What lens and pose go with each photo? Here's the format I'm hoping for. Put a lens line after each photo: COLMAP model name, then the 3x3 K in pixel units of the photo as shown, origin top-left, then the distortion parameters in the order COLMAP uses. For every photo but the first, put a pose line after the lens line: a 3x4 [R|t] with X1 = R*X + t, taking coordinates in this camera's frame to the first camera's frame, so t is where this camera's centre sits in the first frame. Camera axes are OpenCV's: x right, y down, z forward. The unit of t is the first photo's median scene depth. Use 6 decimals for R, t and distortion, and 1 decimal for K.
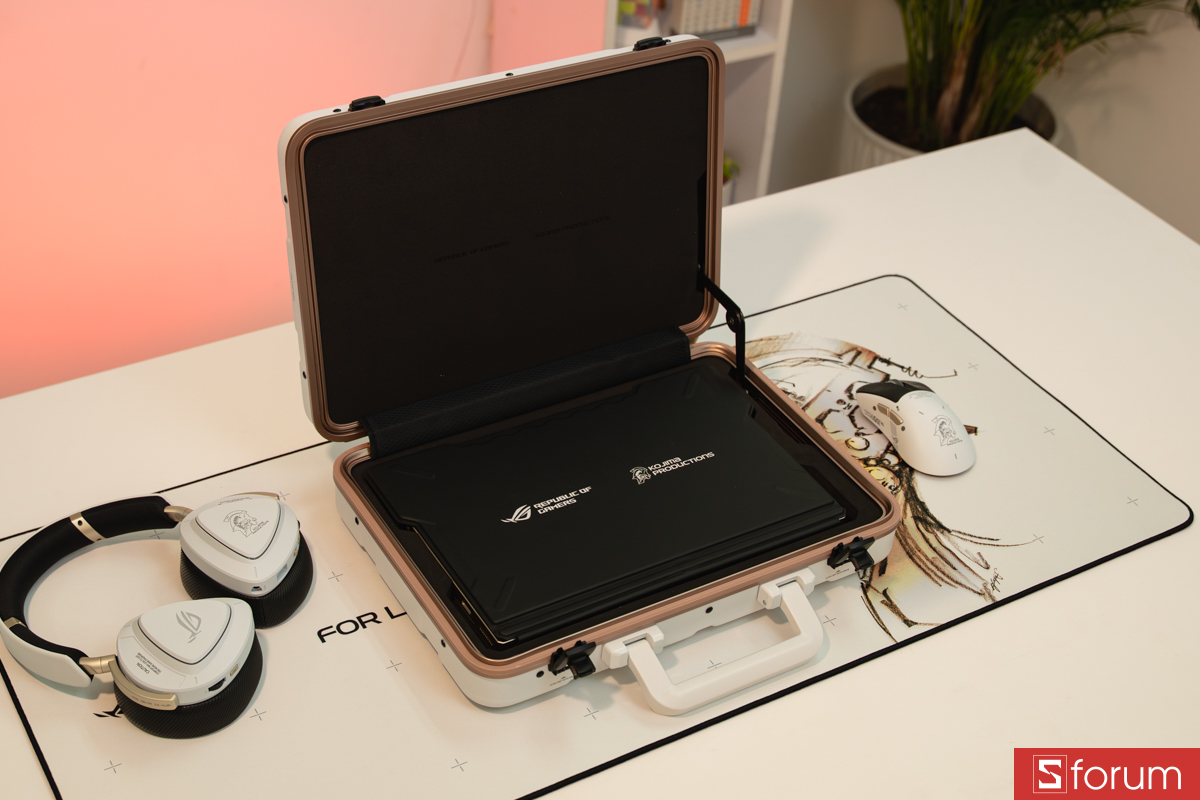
lens RADIAL K [[1801.1, 0, 600.0], [0, 1801.1, 400.0], [0, 0, 1]] dist [-0.045857, 0.040699]
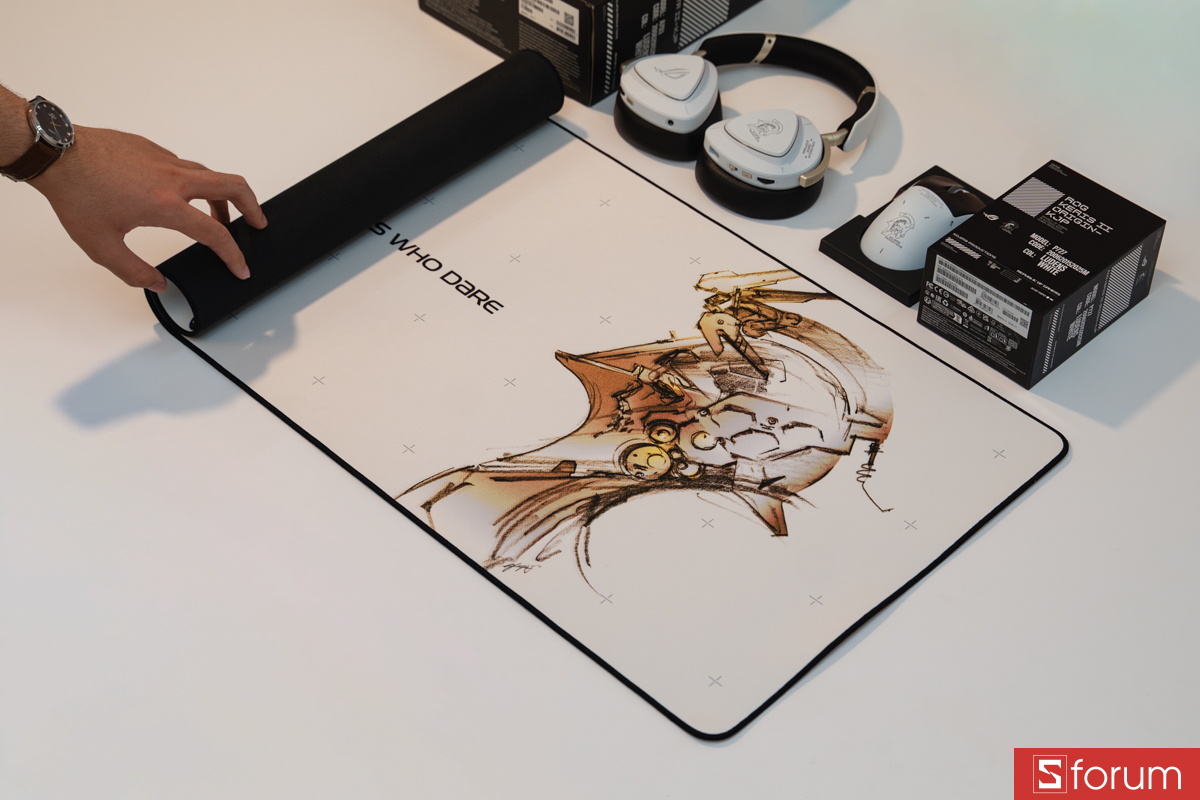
lens RADIAL K [[2288.8, 0, 600.0], [0, 2288.8, 400.0], [0, 0, 1]] dist [0.029158, 0.046420]
pose [[0.259210, 0.624794, -0.736507, 1.036258], [-0.586118, 0.707859, 0.394210, -0.442275], [0.767643, 0.329497, 0.549687, 0.367194]]
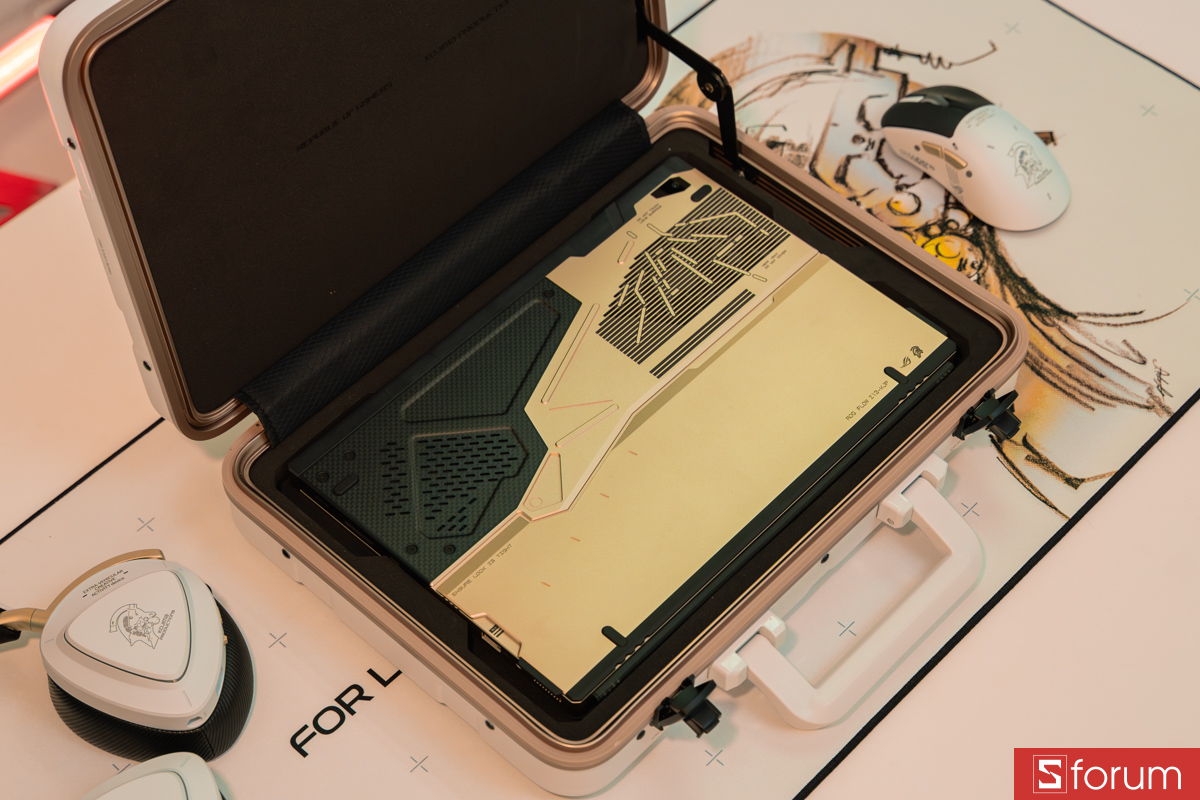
lens RADIAL K [[2349.1, 0, 600.0], [0, 2349.1, 400.0], [0, 0, 1]] dist [0.056897, 0.133609]
pose [[0.956917, -0.257627, 0.133932, -0.122859], [0.211249, 0.934164, 0.287598, -0.210963], [-0.199207, -0.246915, 0.948341, 0.150352]]
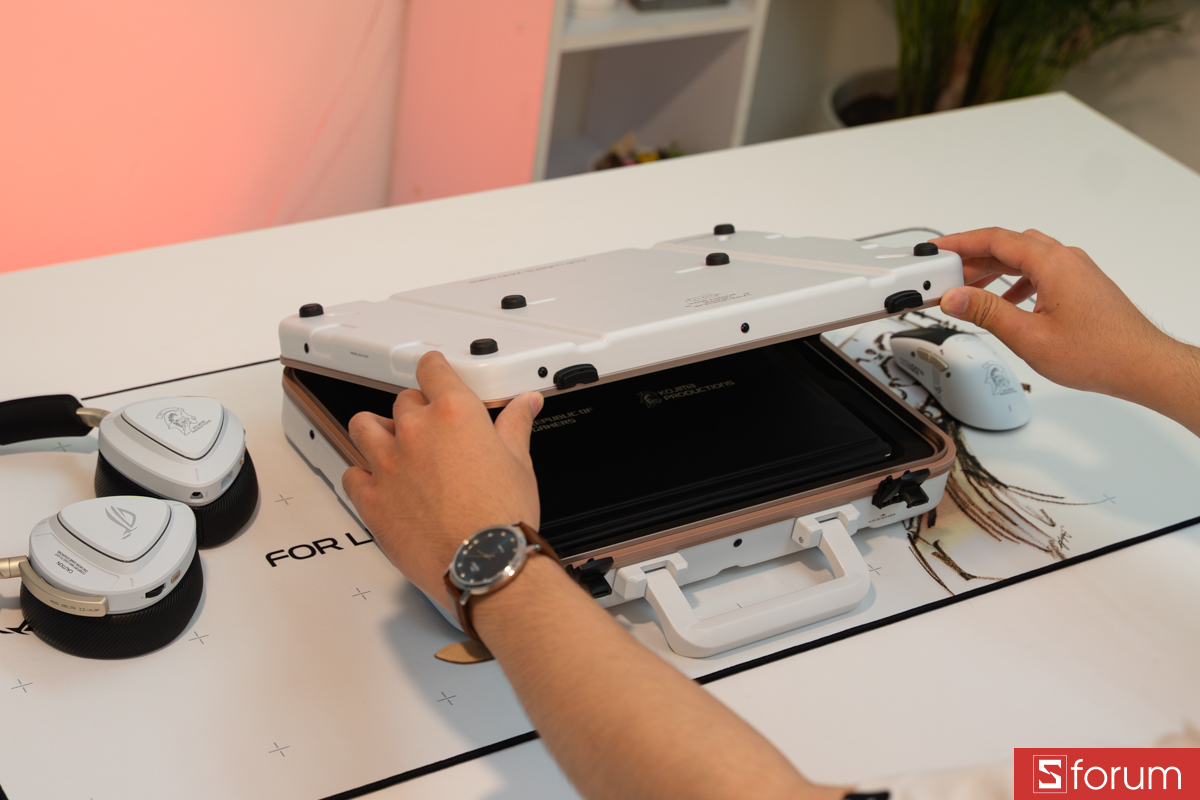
lens RADIAL K [[2253.3, 0, 629.6], [0, 2253.3, 401.5], [0, 0, 1]] dist [0.018592, -0.058612]
pose [[0.995716, 0.035558, 0.085352, -0.076889], [-0.027875, 0.995590, -0.089579, 0.137832], [-0.088161, 0.086816, 0.992316, -0.043170]]
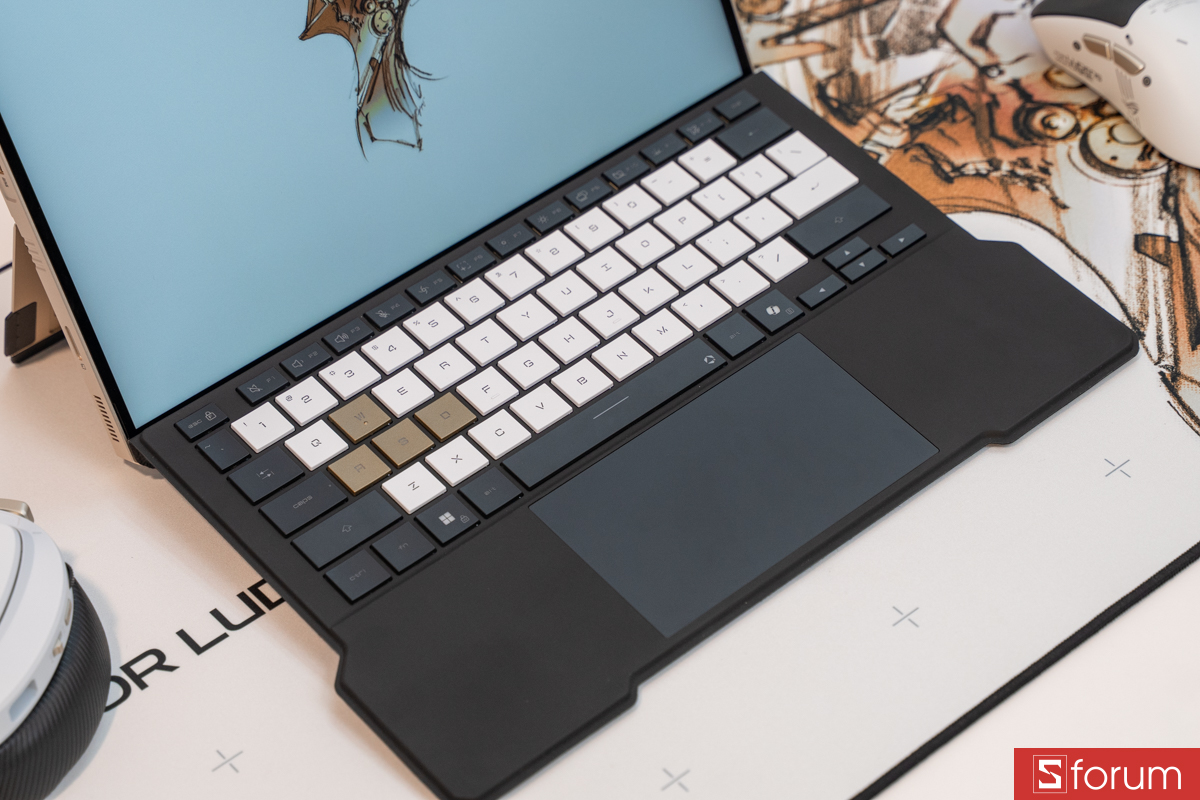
lens RADIAL K [[3008.4, 0, 600.0], [0, 3008.4, 400.0], [0, 0, 1]] dist [0.080228, 0.763028]
pose [[0.979562, -0.194078, 0.052843, -0.041255], [0.185644, 0.973451, 0.133901, -0.024231], [-0.077427, -0.121355, 0.989585, 0.227277]]
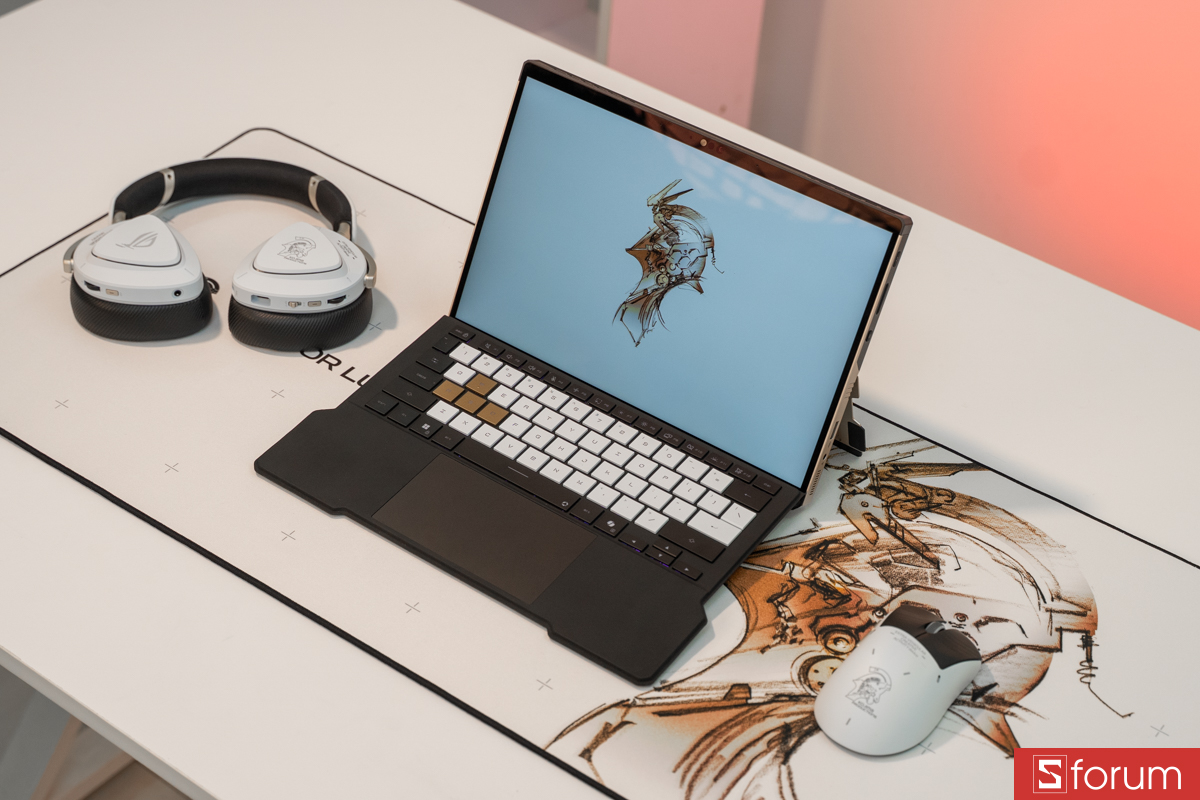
lens RADIAL K [[2203.5, 0, 600.0], [0, 2203.5, 400.0], [0, 0, 1]] dist [0.019051, 0.122139]
pose [[0.408138, 0.542908, -0.733944, 0.770480], [-0.587267, 0.771664, 0.244237, -0.224818], [0.698957, 0.331339, 0.633777, 0.338700]]
